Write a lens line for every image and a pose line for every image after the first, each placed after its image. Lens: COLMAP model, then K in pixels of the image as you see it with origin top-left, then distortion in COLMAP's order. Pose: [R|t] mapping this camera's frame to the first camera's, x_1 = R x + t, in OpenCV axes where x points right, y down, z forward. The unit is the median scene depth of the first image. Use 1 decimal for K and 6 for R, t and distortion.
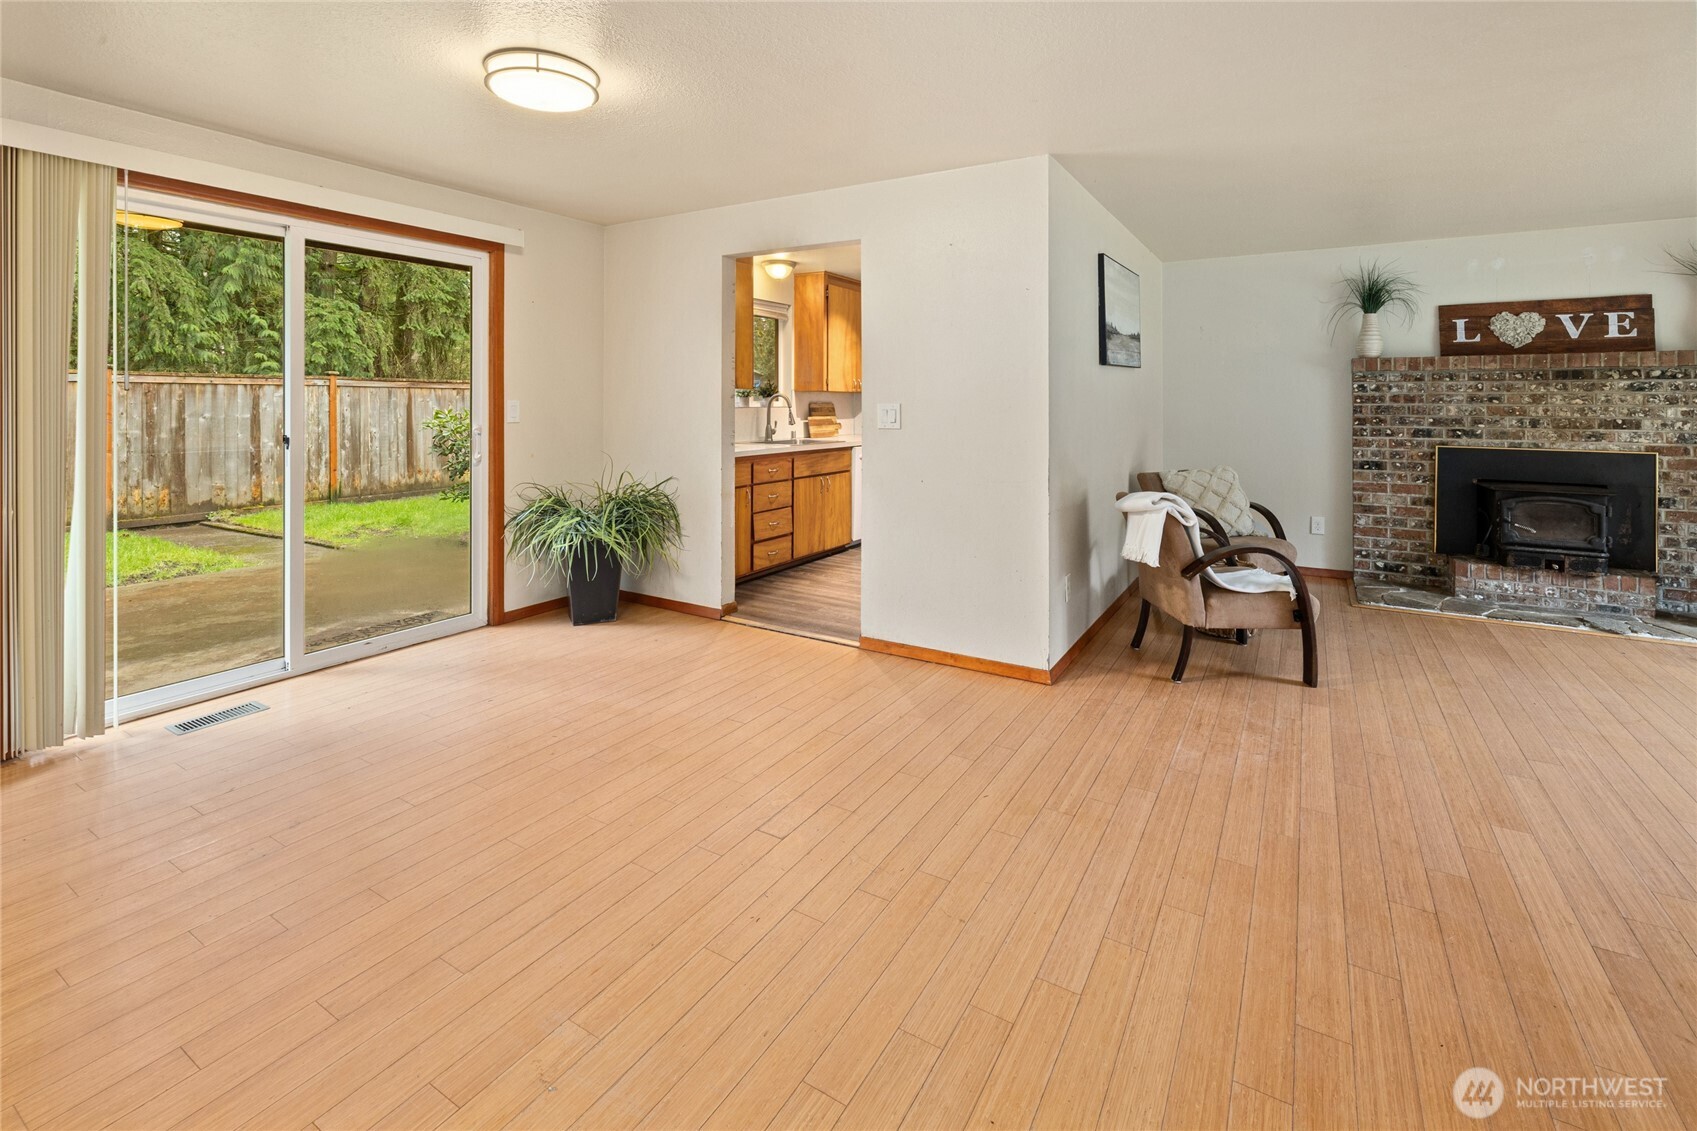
lens RADIAL K [[769.2, 0, 851.5], [0, 769.2, 401.0], [0, 0, 1]] dist [0.001536, -0.000194]
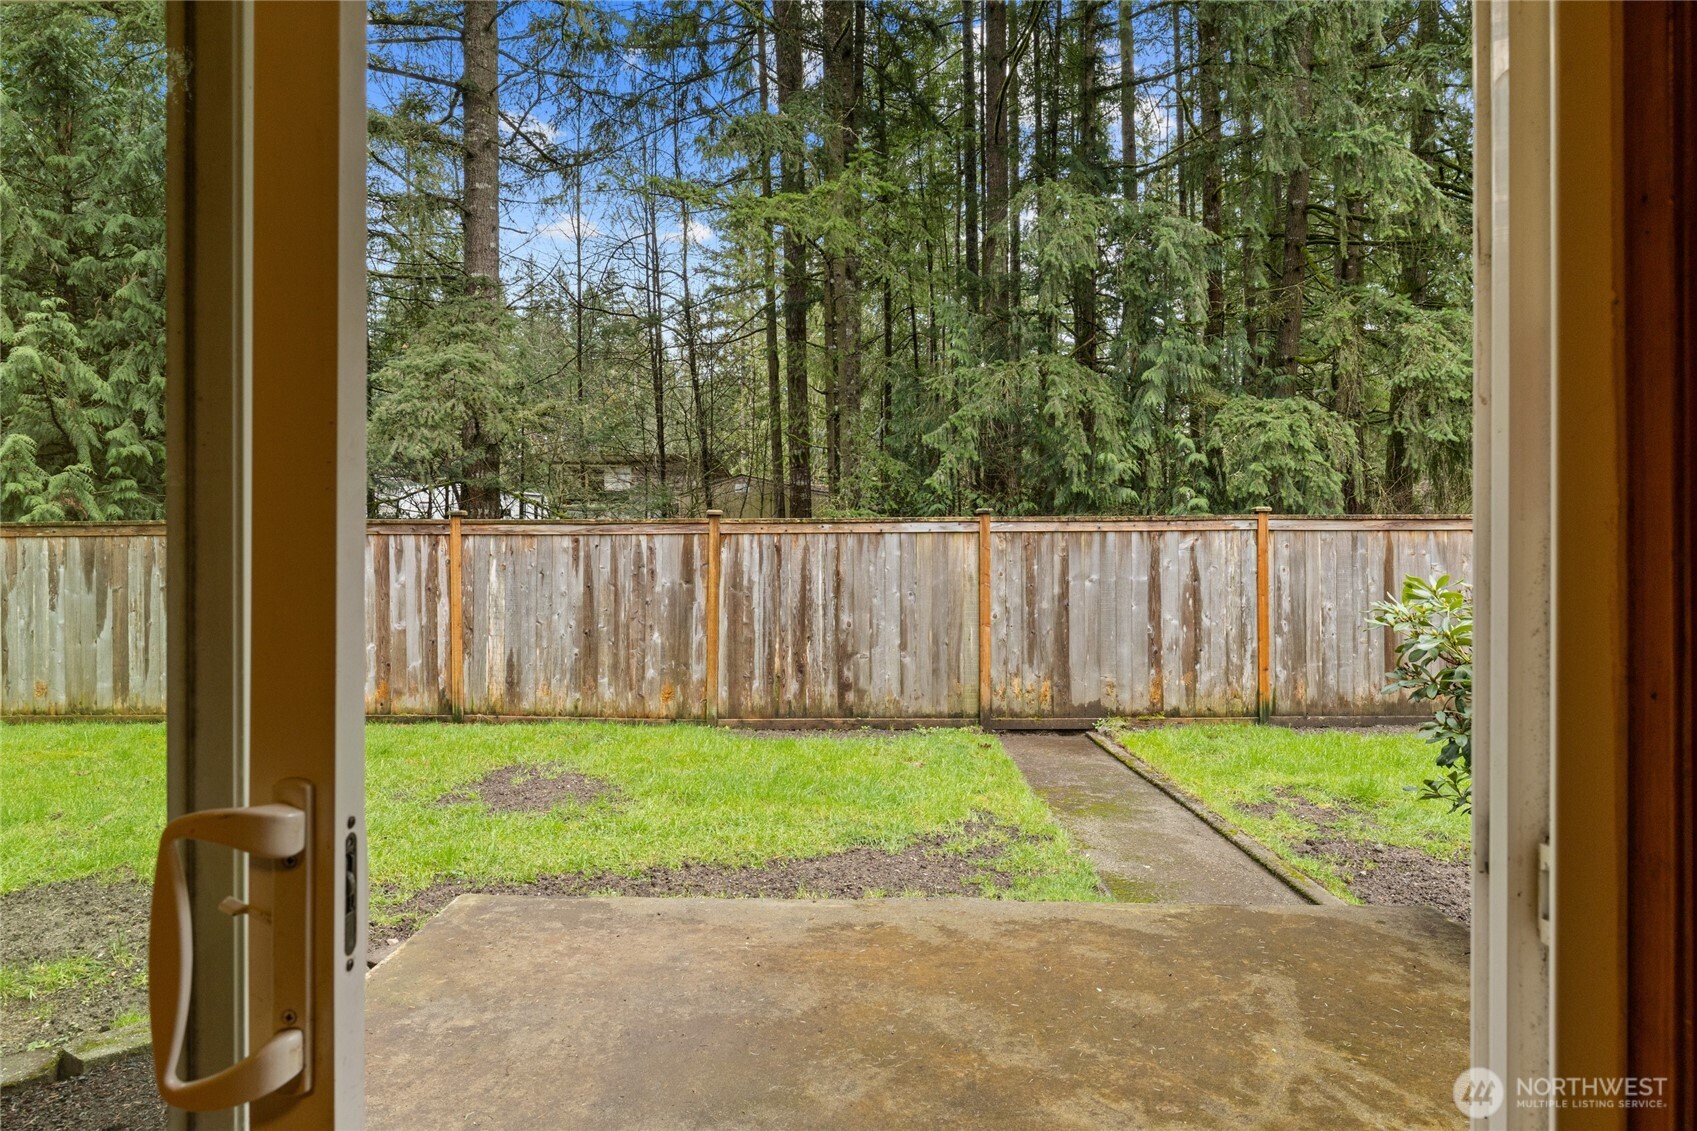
lens RADIAL K [[1045.8, 0, 817.7], [0, 1045.8, 542.0], [0, 0, 1]] dist [0.001265, 0.000217]
pose [[0.496191, -0.013099, -0.868115, -0.130548], [0.007450, 0.999914, -0.010830, -0.004270], [0.868182, -0.001094, 0.496246, 0.287047]]
